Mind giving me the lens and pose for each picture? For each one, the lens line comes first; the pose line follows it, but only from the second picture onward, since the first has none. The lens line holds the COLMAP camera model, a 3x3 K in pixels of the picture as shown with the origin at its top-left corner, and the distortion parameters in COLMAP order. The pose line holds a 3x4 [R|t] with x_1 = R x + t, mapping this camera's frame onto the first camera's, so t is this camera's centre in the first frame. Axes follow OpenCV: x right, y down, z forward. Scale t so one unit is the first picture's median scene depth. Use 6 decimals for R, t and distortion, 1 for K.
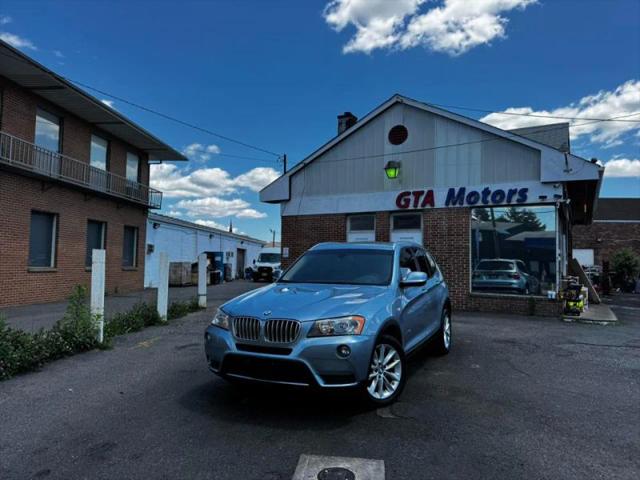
lens RADIAL K [[451.6, 0, 312.7], [0, 451.6, 237.5], [0, 0, 1]] dist [0.087537, -0.127389]
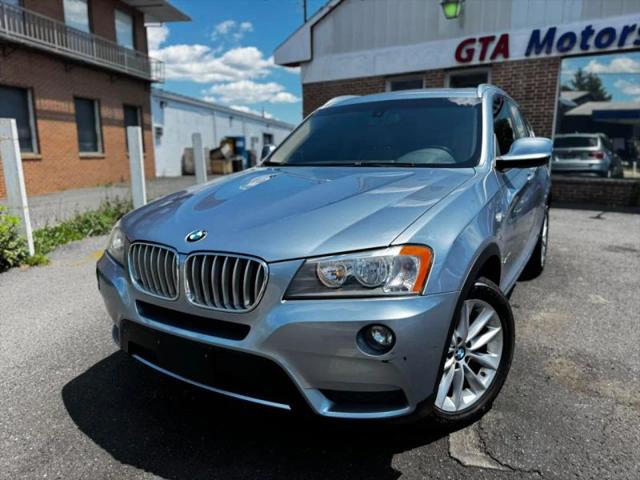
lens RADIAL K [[446.4, 0, 320.0], [0, 446.4, 240.0], [0, 0, 1]] dist [0.030596, -0.036915]
pose [[0.997731, -0.004732, -0.067162, 0.015506], [0.021526, 0.967590, 0.251608, 0.025403], [0.063795, -0.252483, 0.965496, 0.222828]]
